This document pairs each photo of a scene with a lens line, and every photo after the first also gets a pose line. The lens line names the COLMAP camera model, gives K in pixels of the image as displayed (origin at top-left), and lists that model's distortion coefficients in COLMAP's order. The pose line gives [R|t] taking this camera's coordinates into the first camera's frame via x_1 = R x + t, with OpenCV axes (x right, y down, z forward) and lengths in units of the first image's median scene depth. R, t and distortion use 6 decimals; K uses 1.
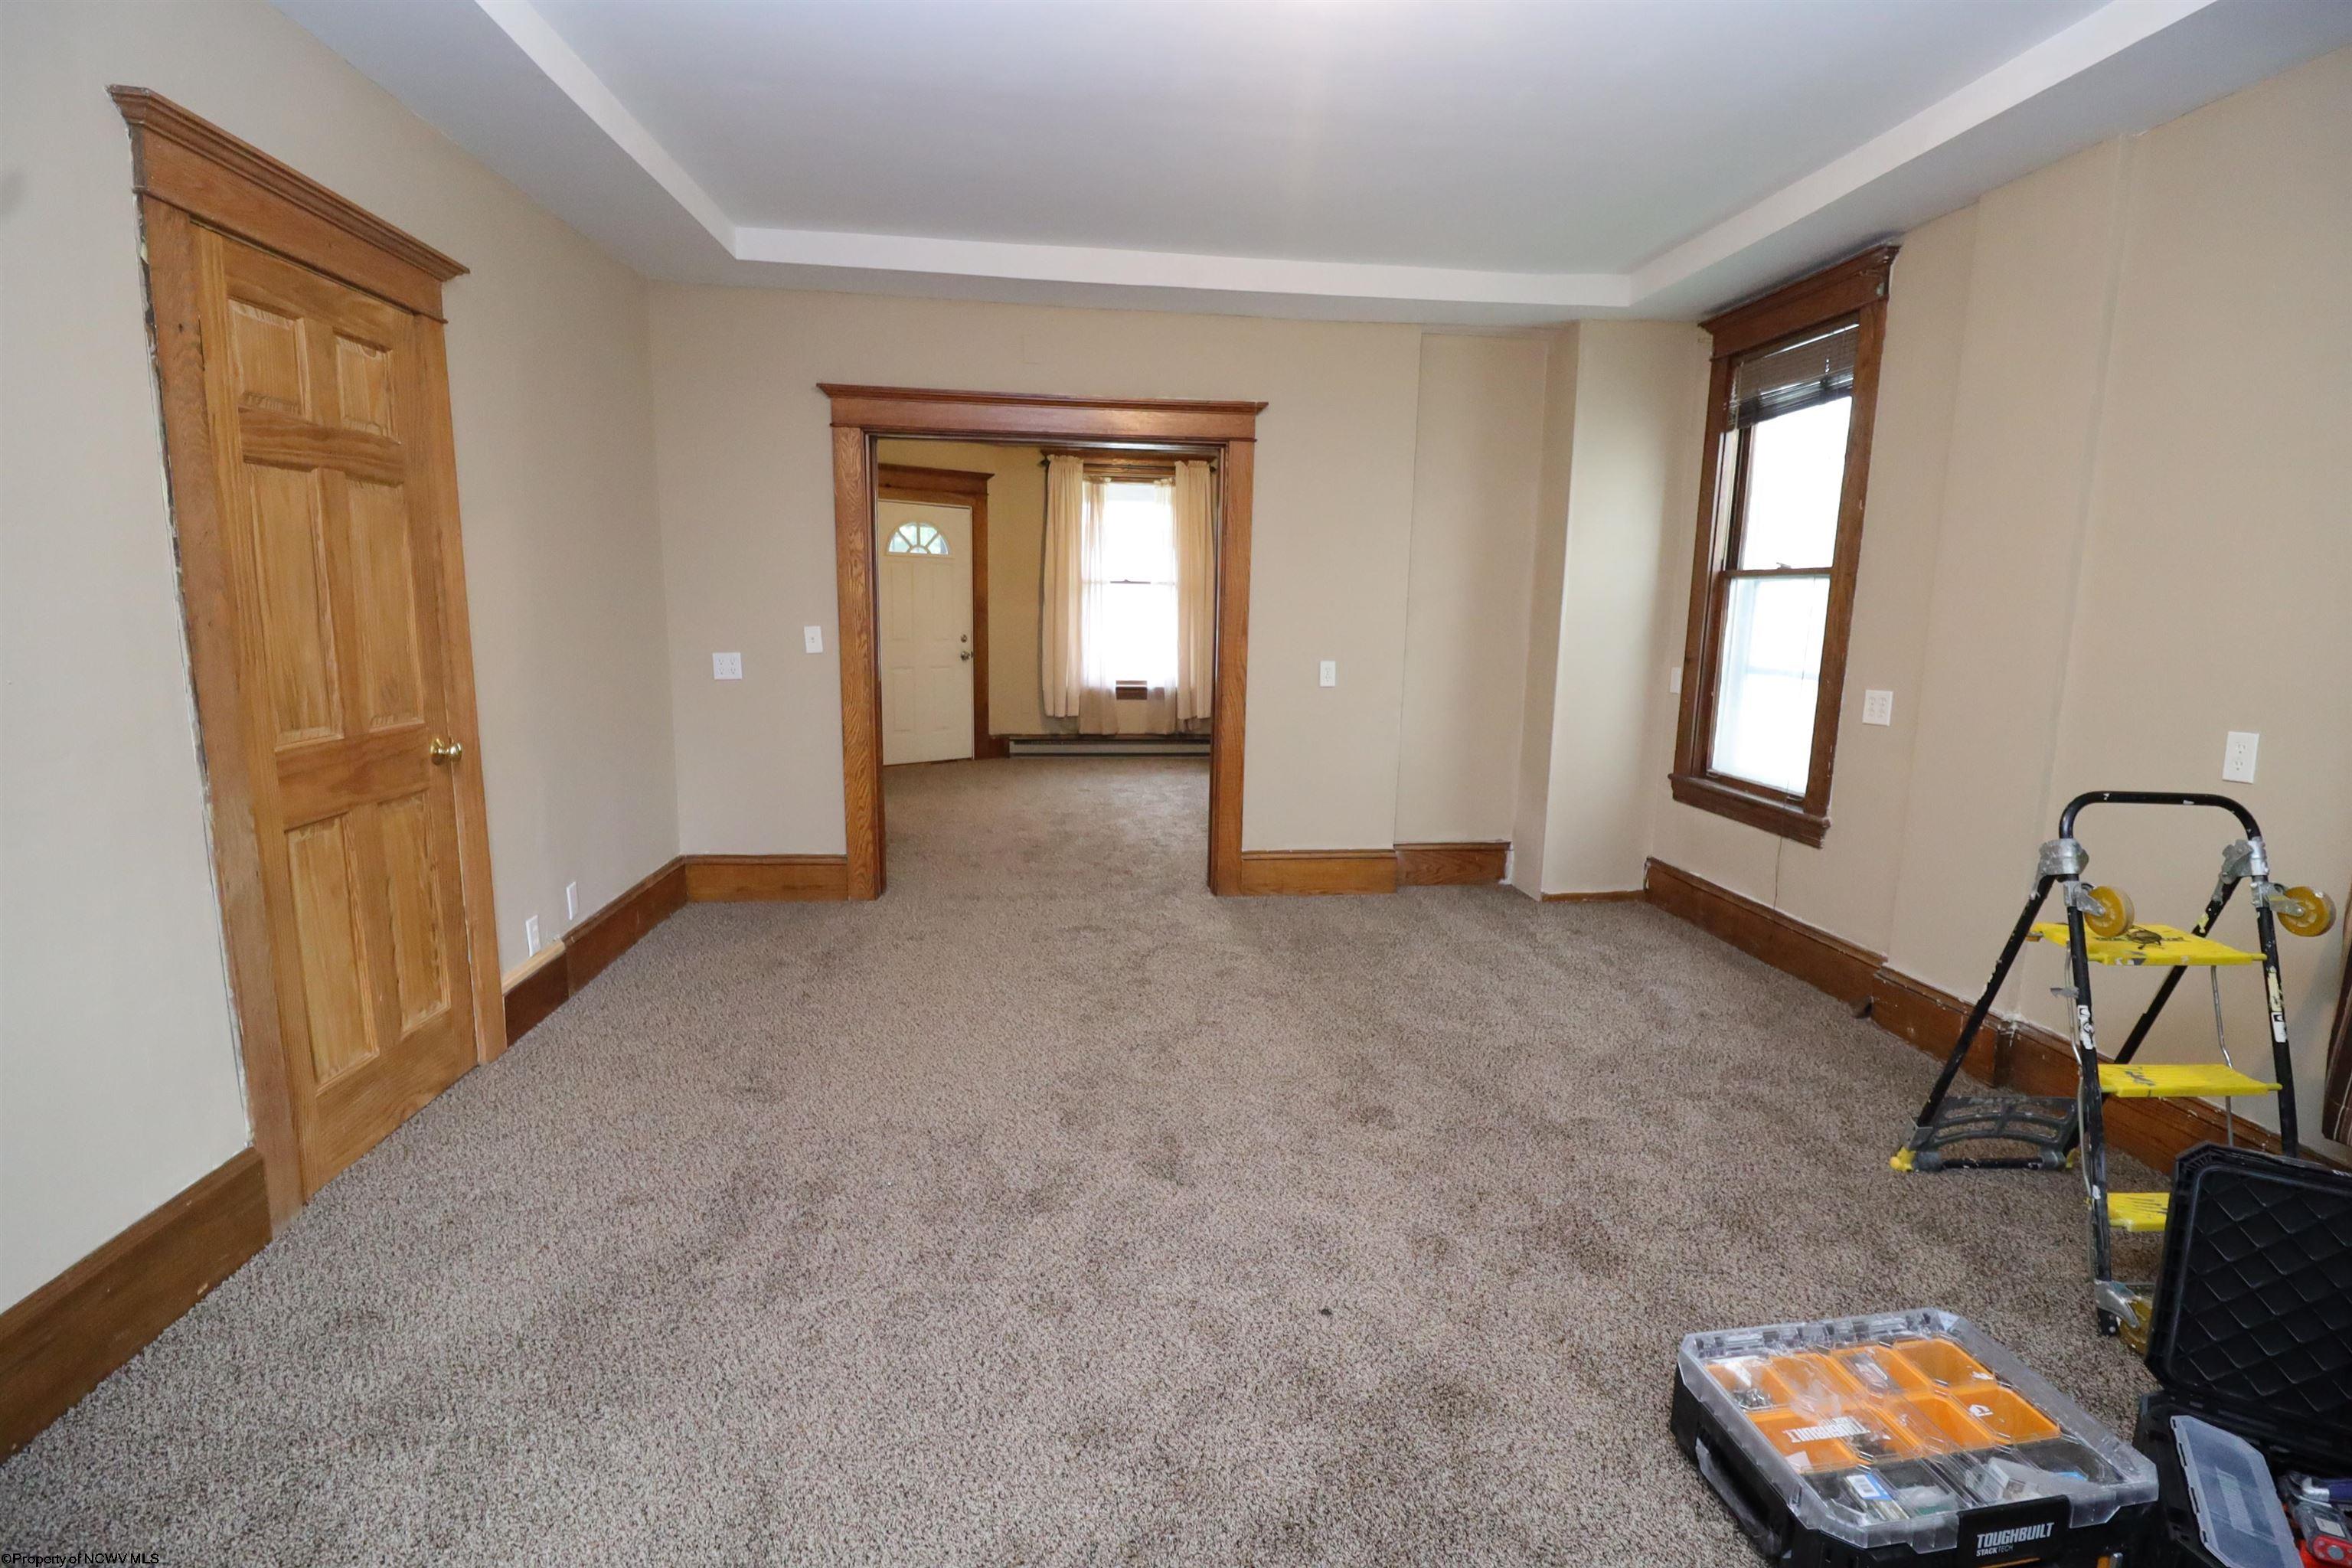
lens RADIAL K [[1081.8, 0, 1186.5], [0, 1081.8, 774.4], [0, 0, 1]] dist [0.001716, -0.017469]
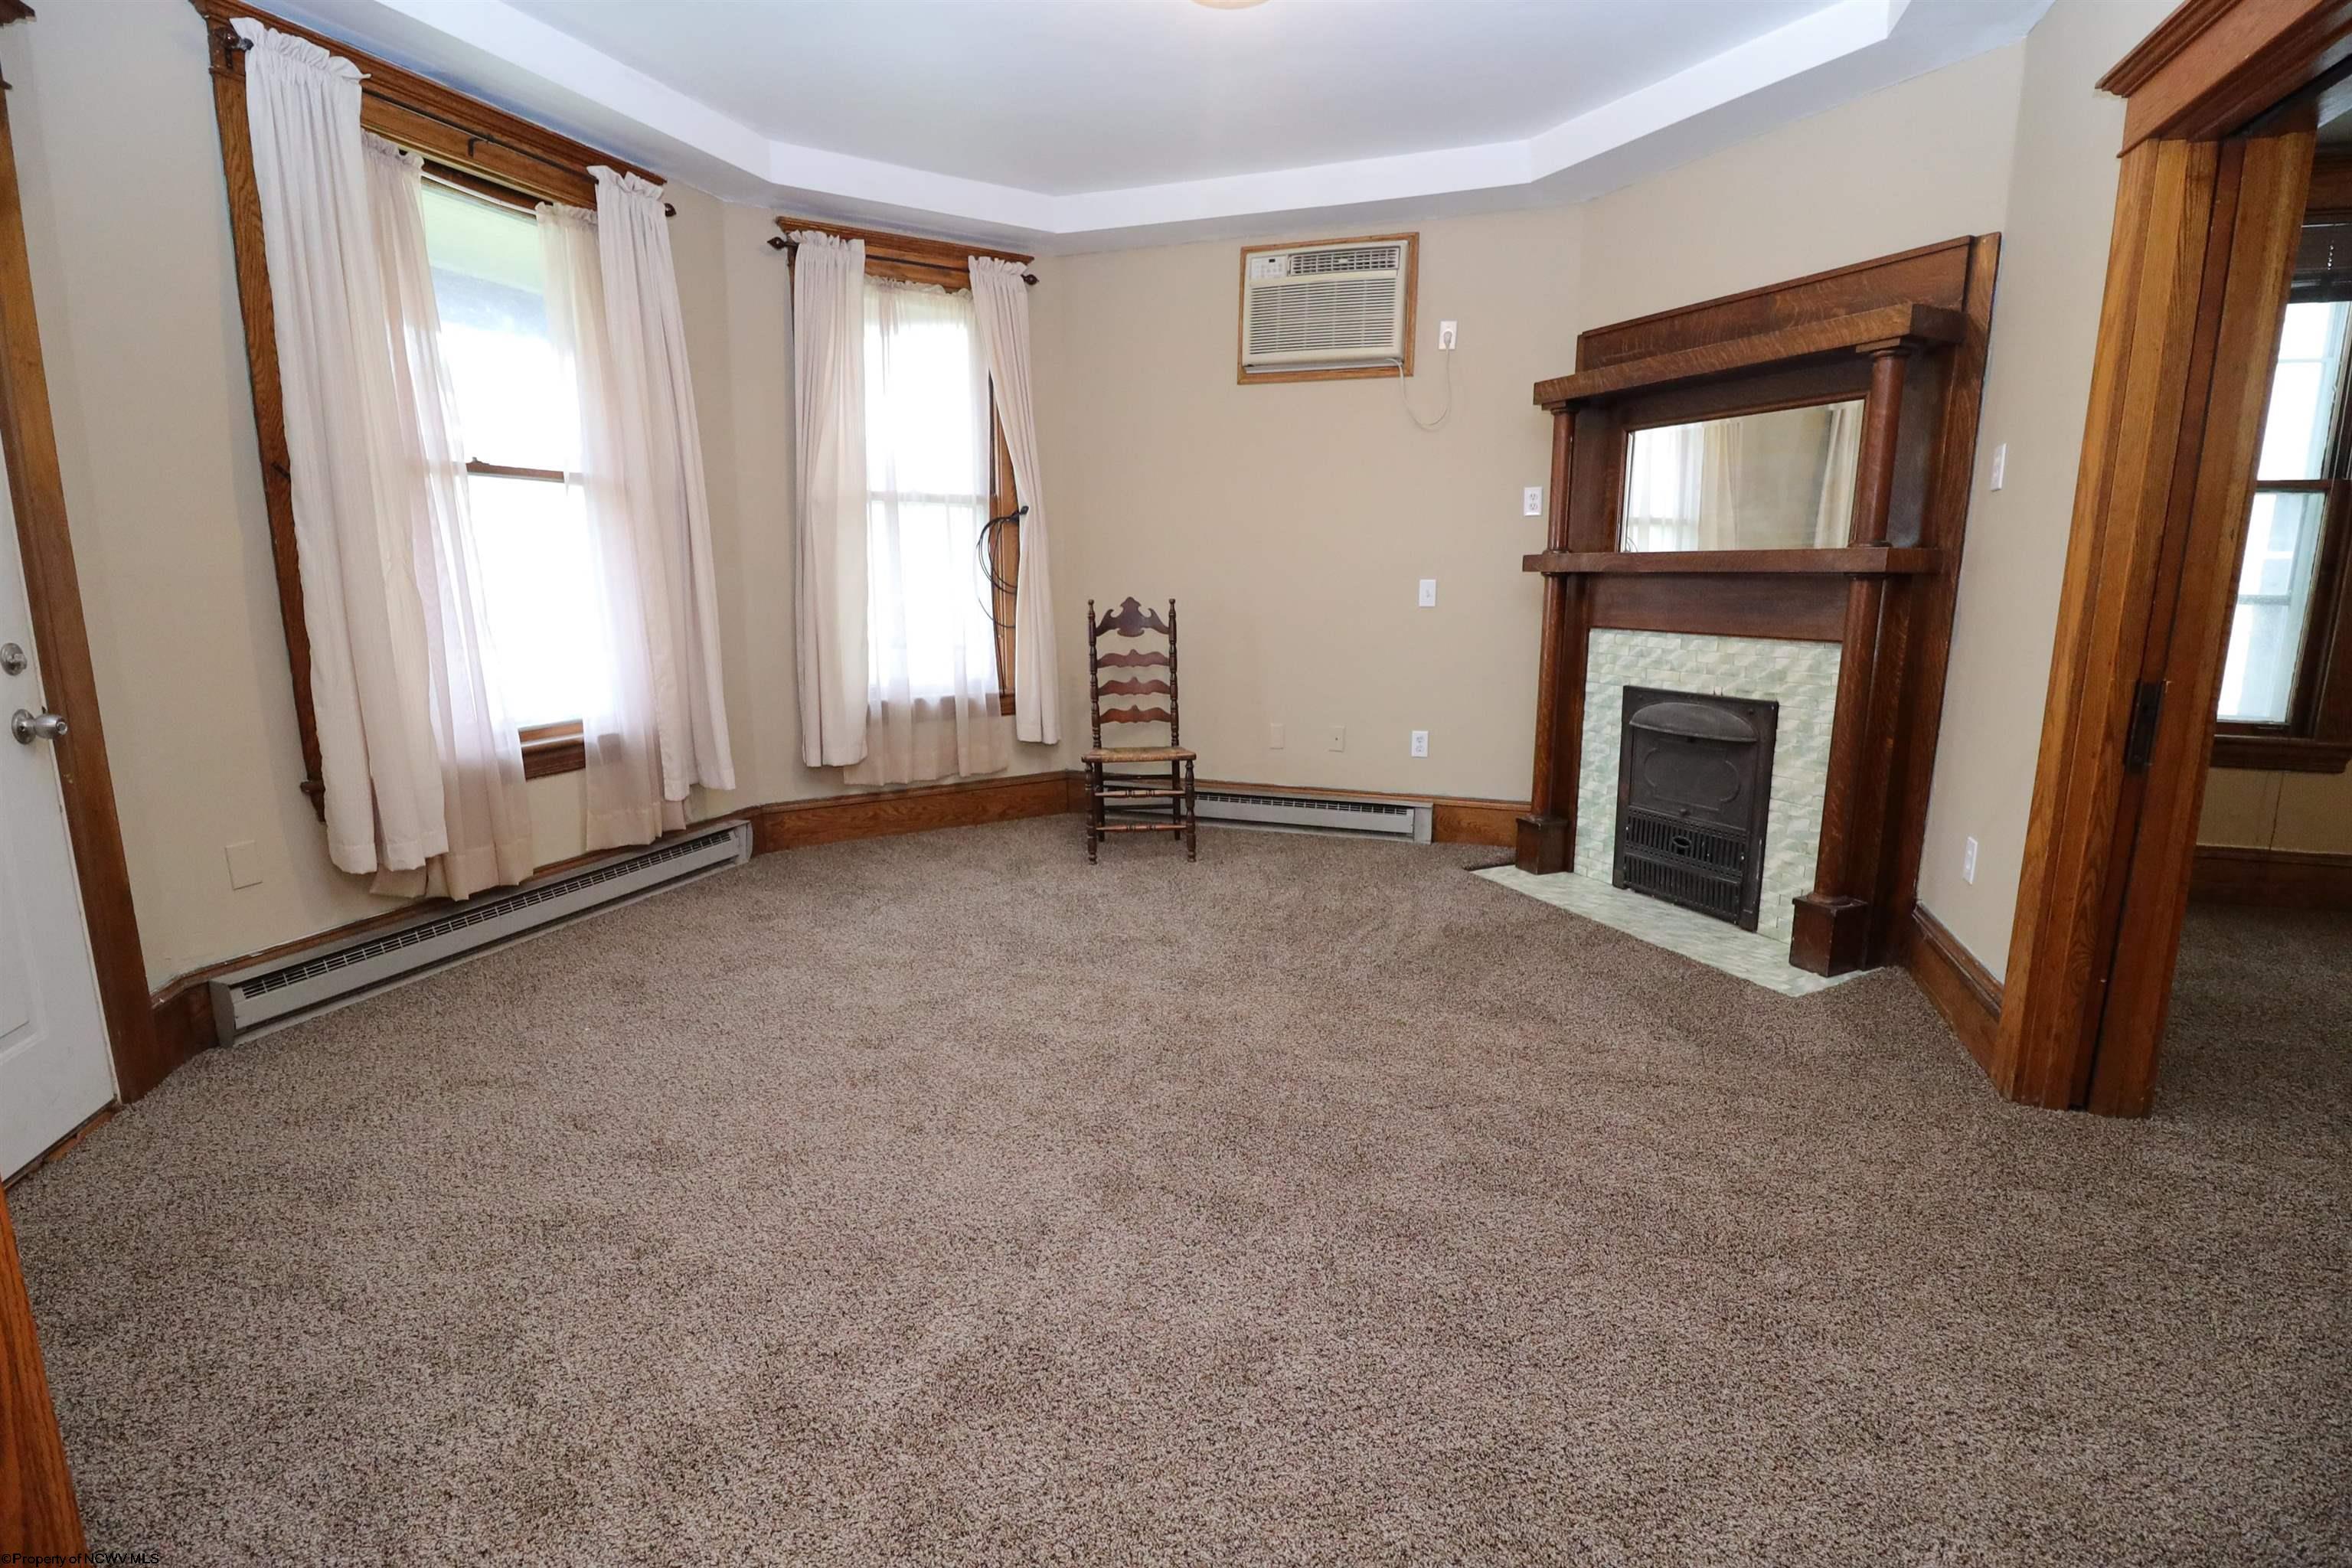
lens RADIAL K [[1081.8, 0, 1186.5], [0, 1081.8, 774.4], [0, 0, 1]] dist [0.001716, -0.017469]
pose [[0.430021, -0.185131, 0.883634, -0.302780], [0.147413, 0.980013, 0.133584, -0.090752], [-0.890703, 0.072815, 0.448717, 0.641872]]
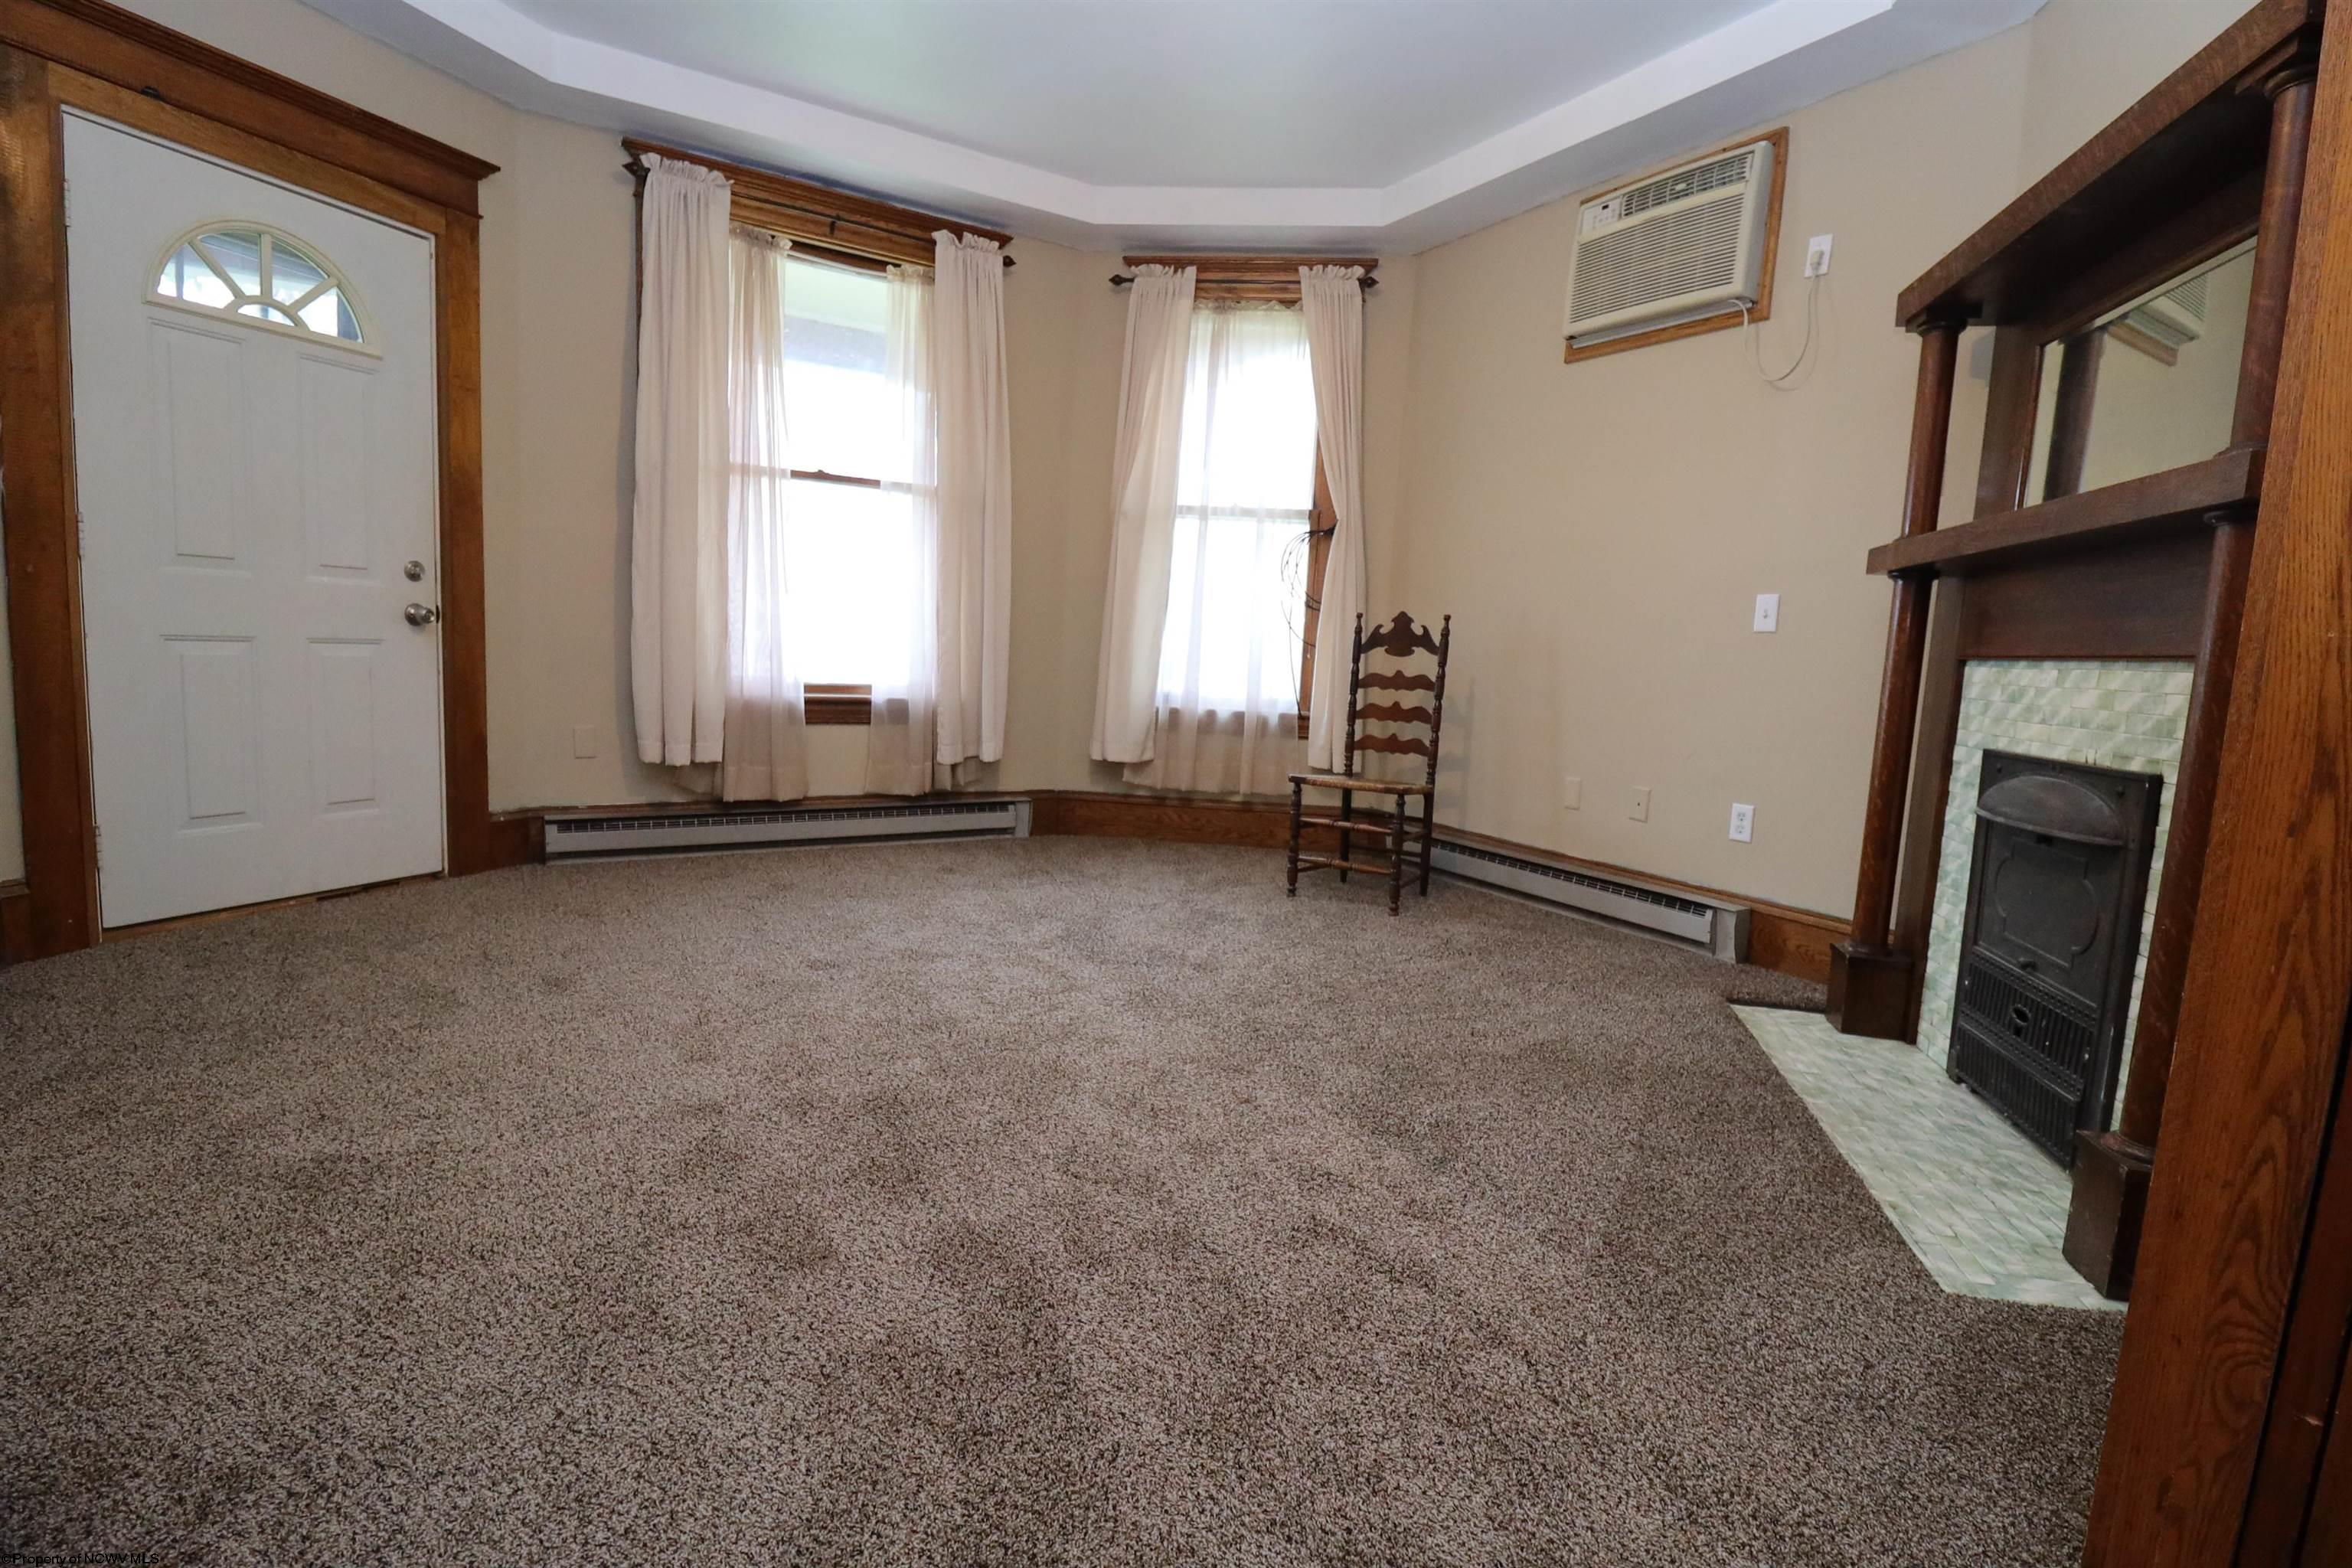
lens RADIAL K [[1081.8, 0, 1186.5], [0, 1081.8, 774.4], [0, 0, 1]] dist [0.001716, -0.017469]
pose [[0.899967, -0.026387, 0.435159, -0.123752], [0.034677, 0.999337, -0.011119, -0.037686], [-0.434577, 0.025097, 0.900285, 0.520660]]
